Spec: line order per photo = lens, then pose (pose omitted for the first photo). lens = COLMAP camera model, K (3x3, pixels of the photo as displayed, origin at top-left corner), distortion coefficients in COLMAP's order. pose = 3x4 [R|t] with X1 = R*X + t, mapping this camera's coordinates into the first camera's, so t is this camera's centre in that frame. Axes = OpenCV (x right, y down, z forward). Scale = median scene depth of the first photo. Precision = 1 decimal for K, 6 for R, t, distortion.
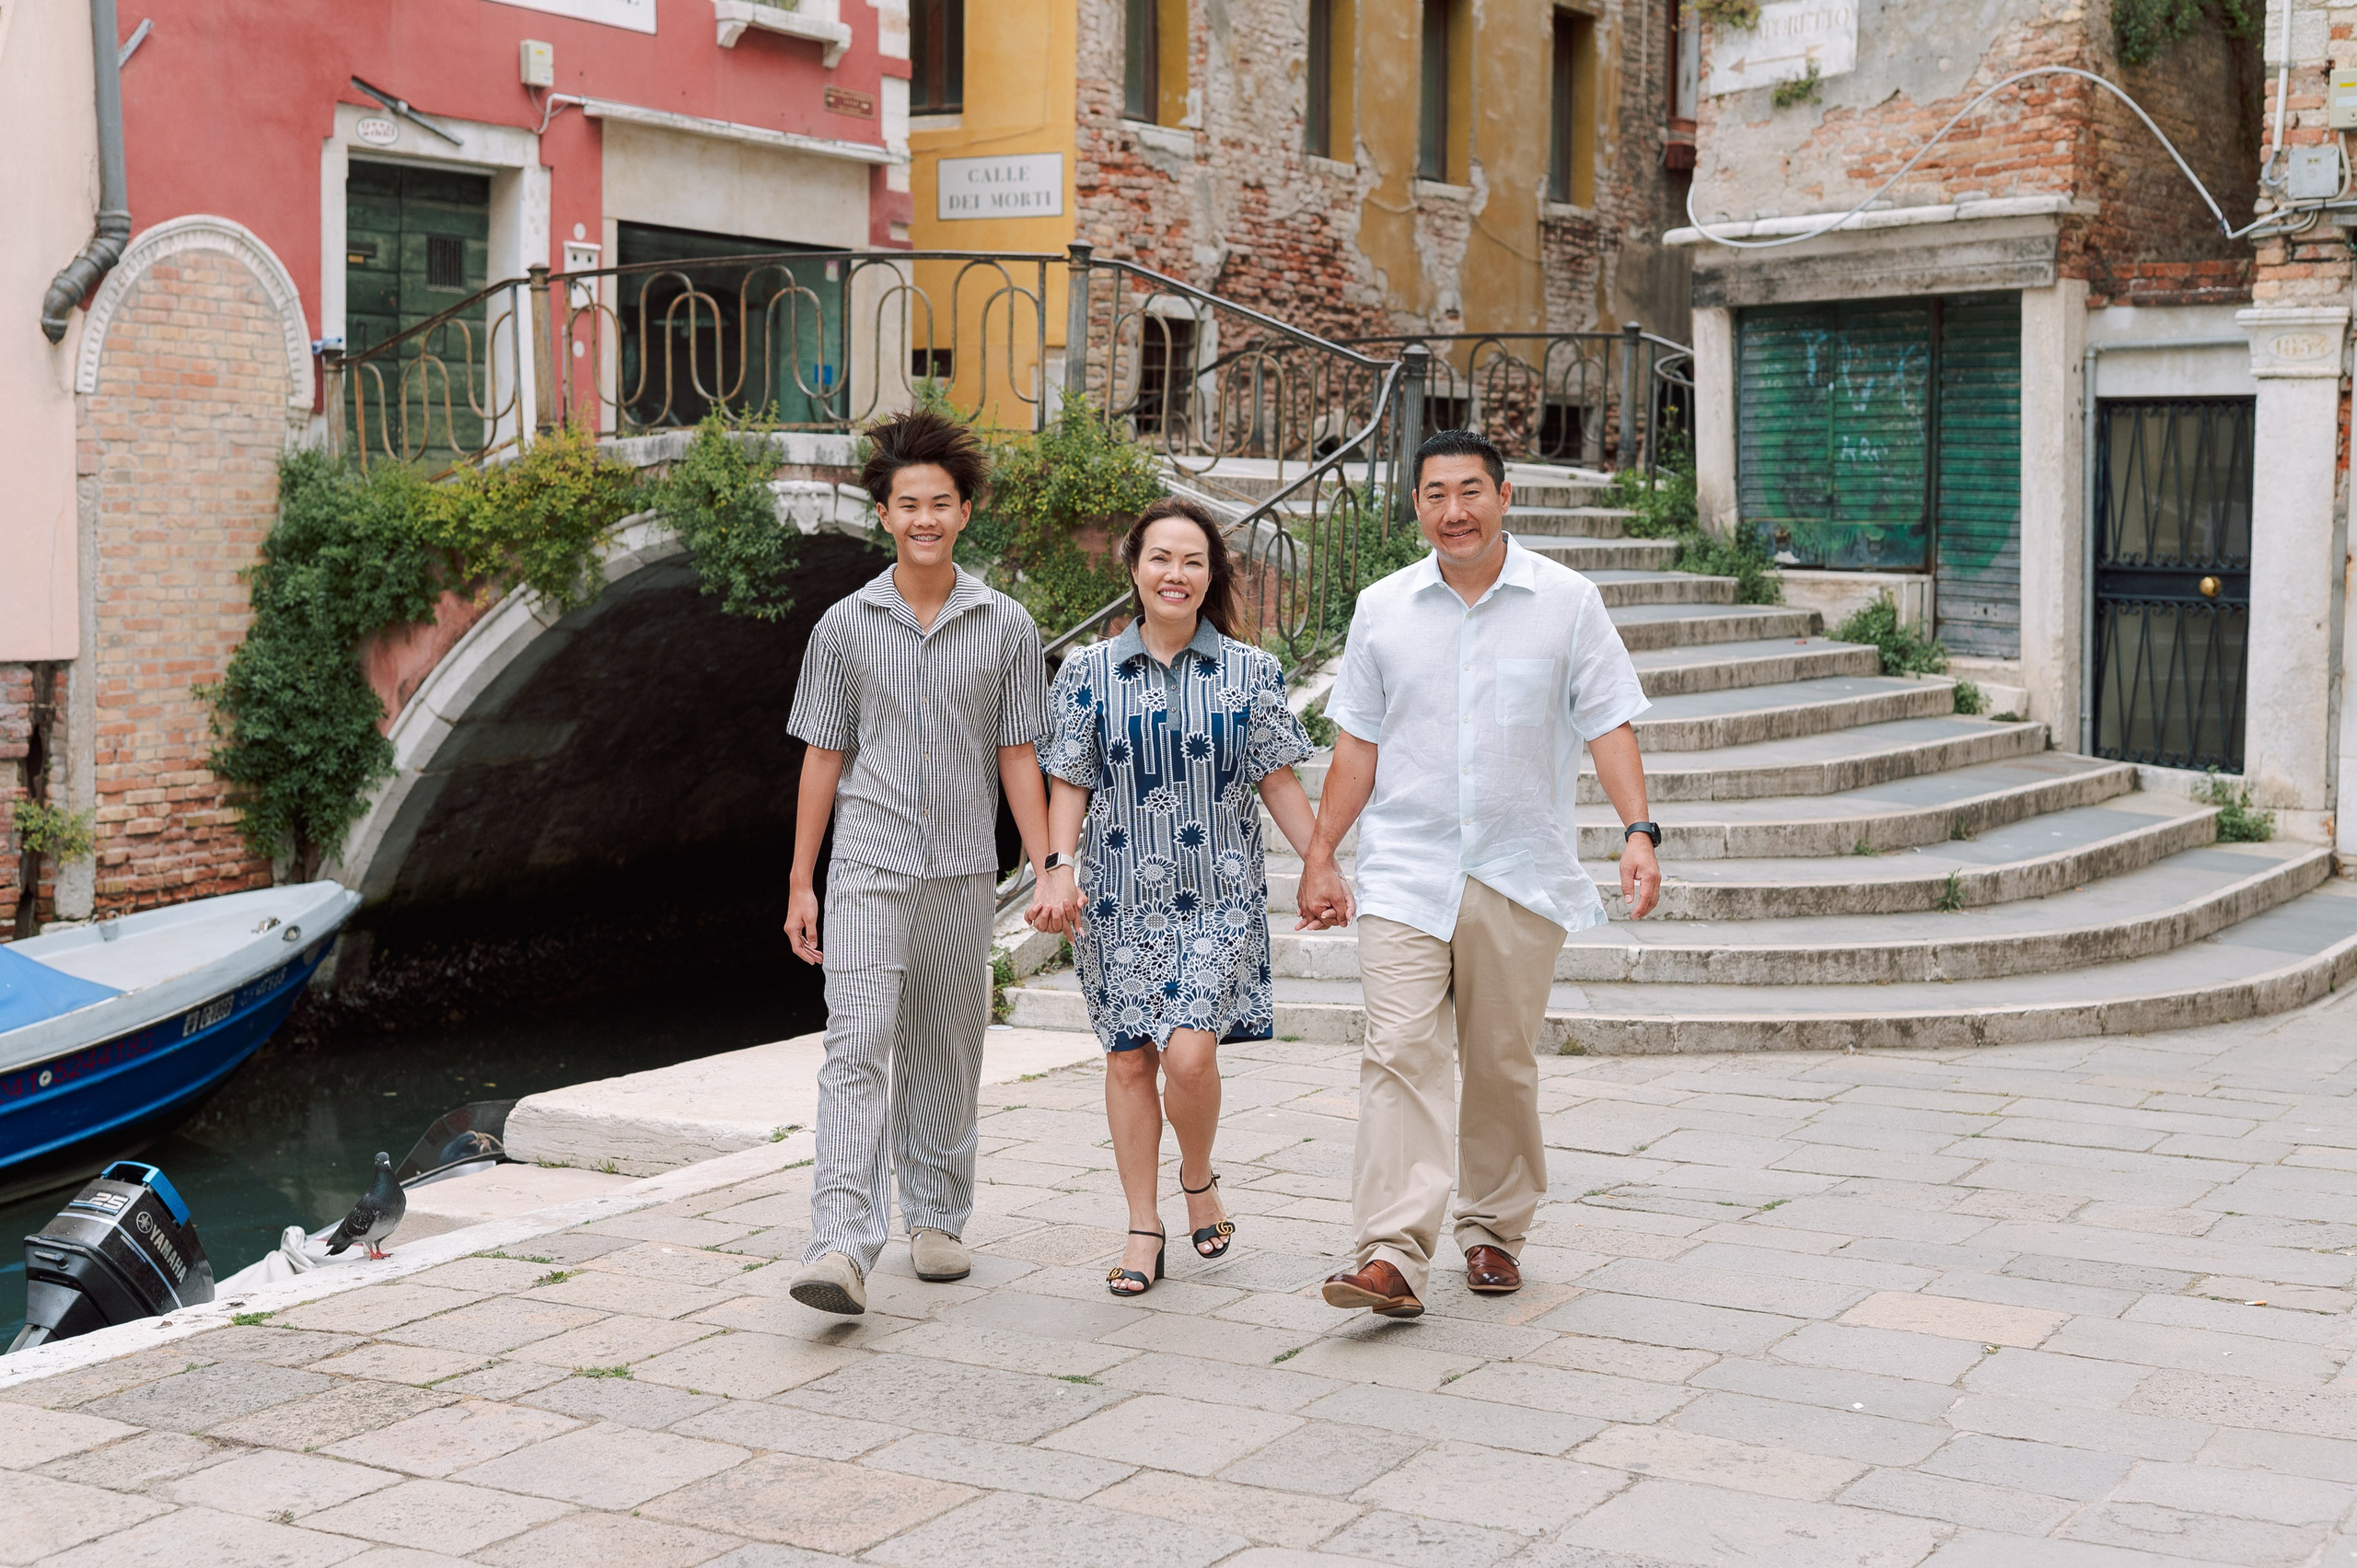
lens RADIAL K [[3418.5, 0, 1167.6], [0, 3418.5, 791.8], [0, 0, 1]] dist [0.000299, 0.031398]
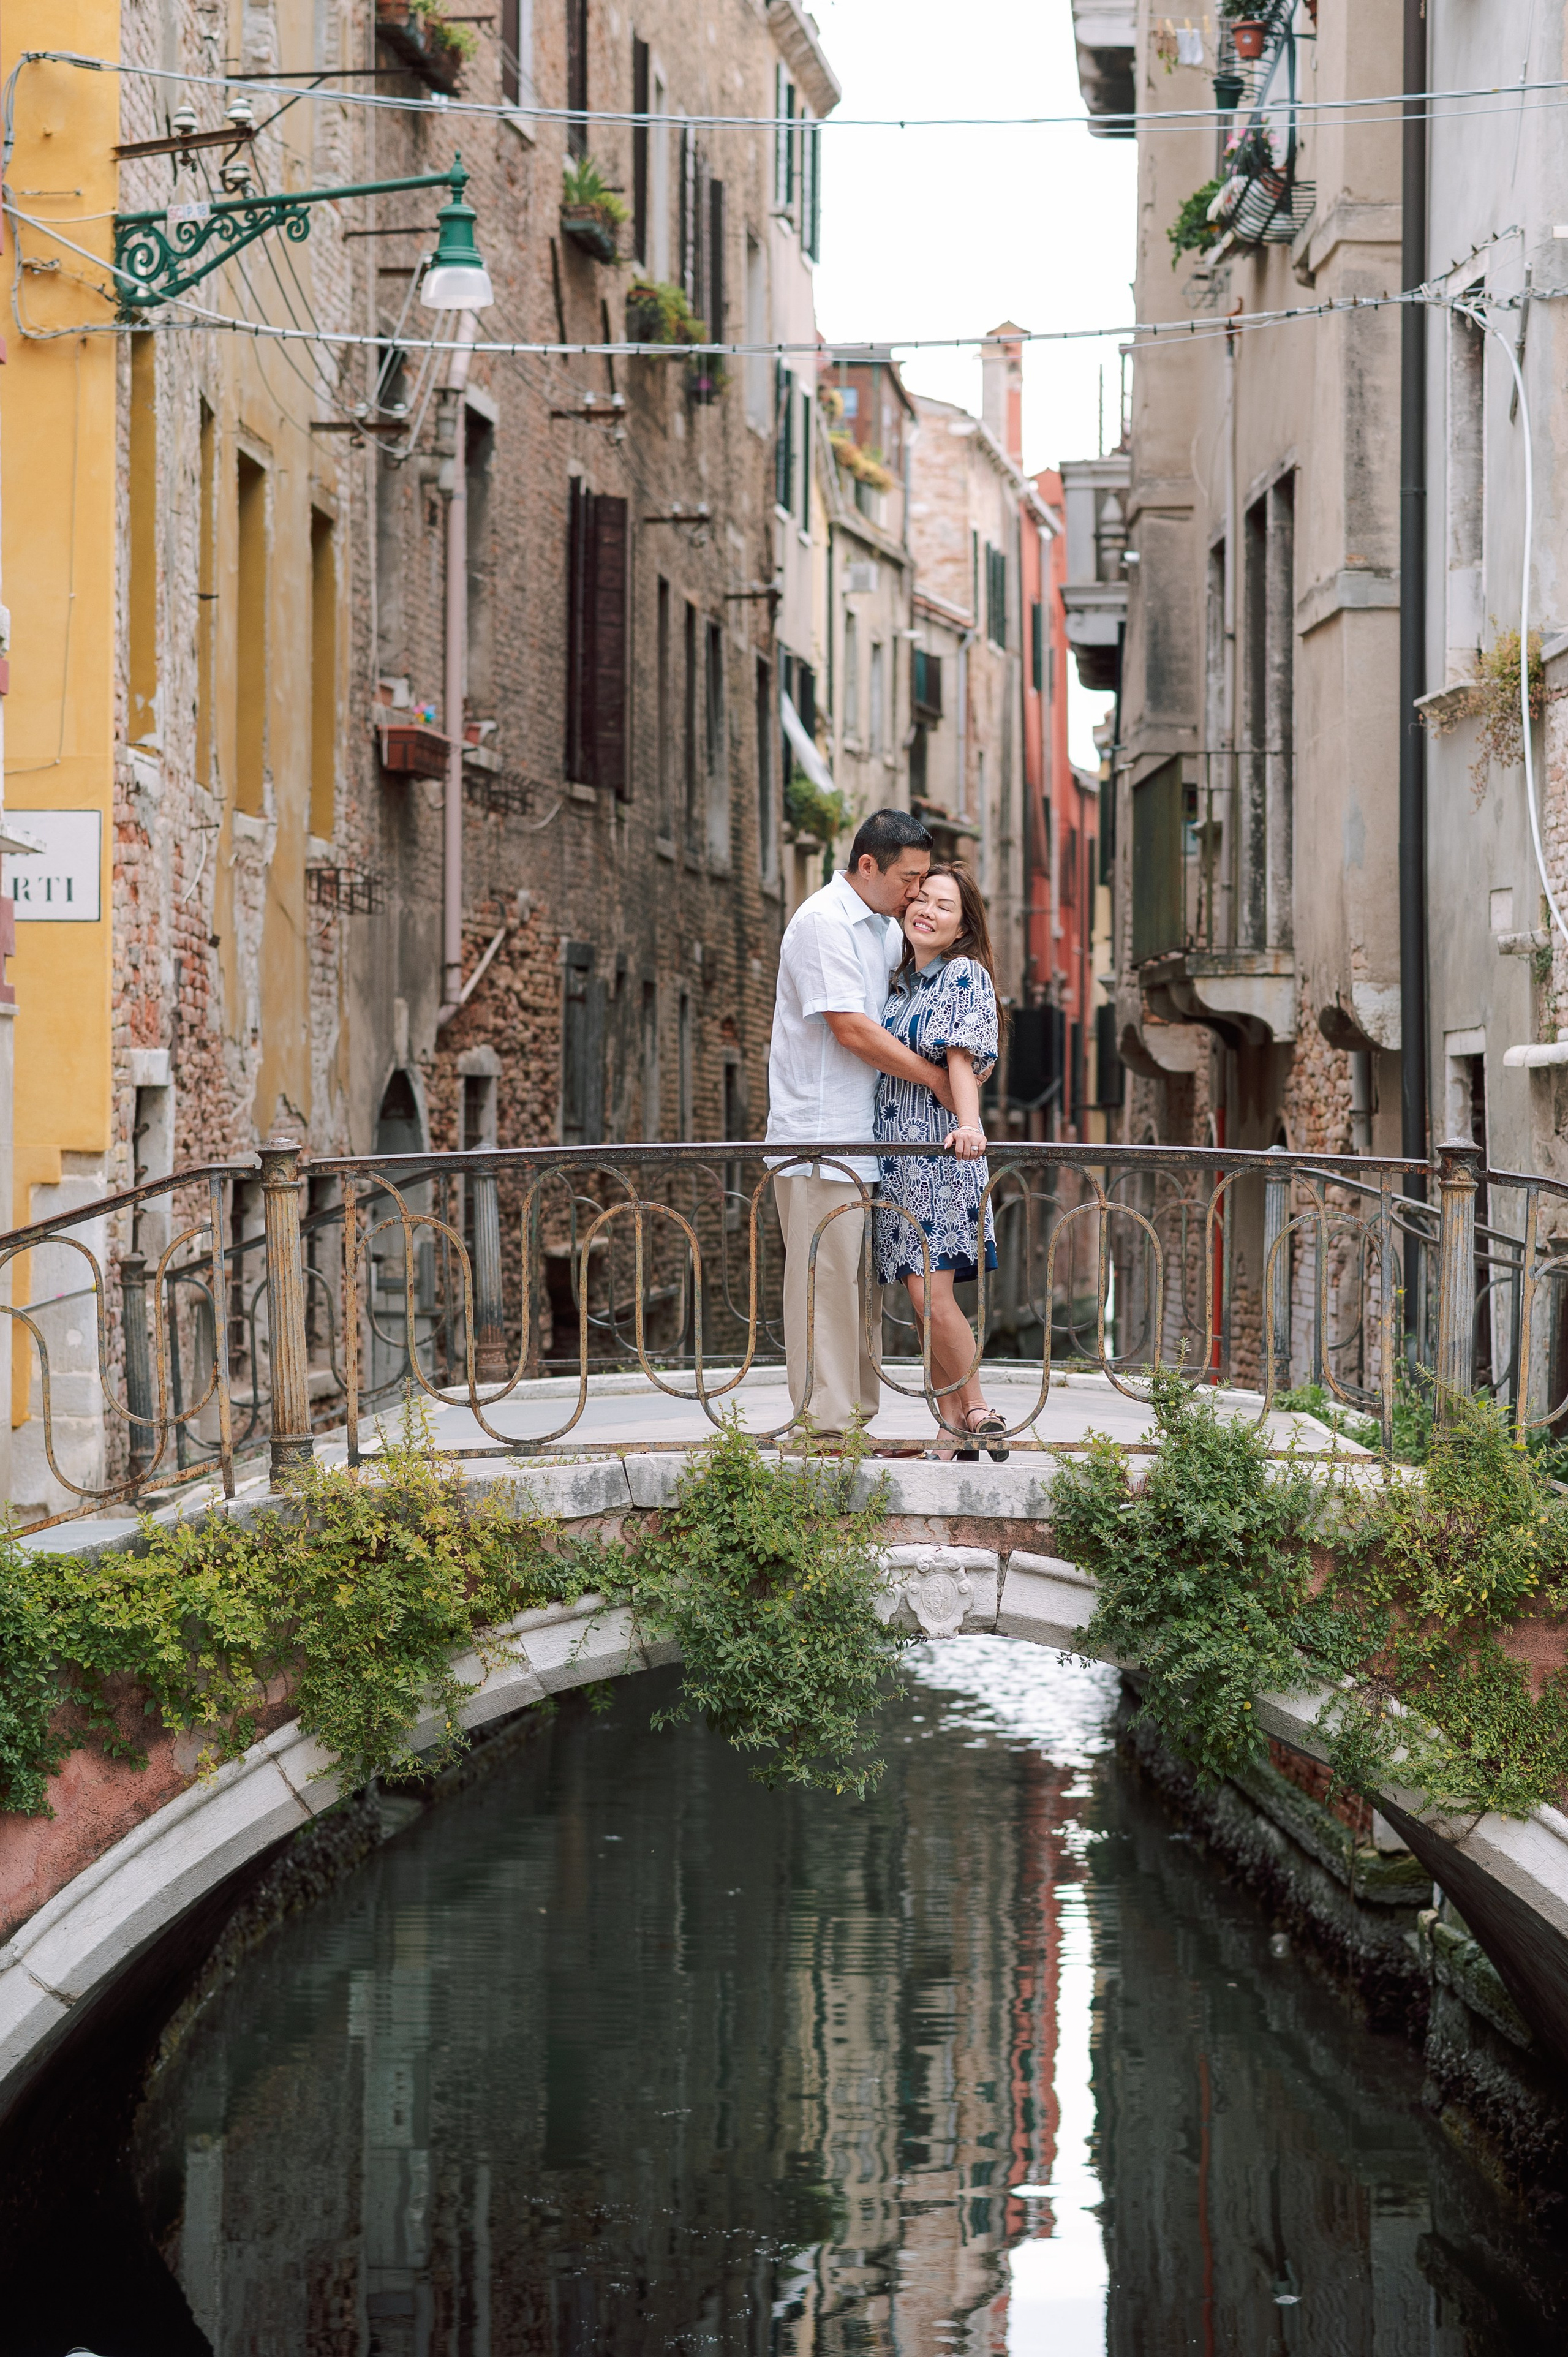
lens RADIAL K [[5879.7, 0, 796.9], [0, 5879.7, 1185.6], [0, 0, 1]] dist [0.031729, 0.140796]
pose [[0.861084, -0.012400, 0.508311, -0.564601], [0.047027, 0.997360, -0.055335, -0.088718], [-0.506283, 0.071552, 0.859394, 0.154162]]
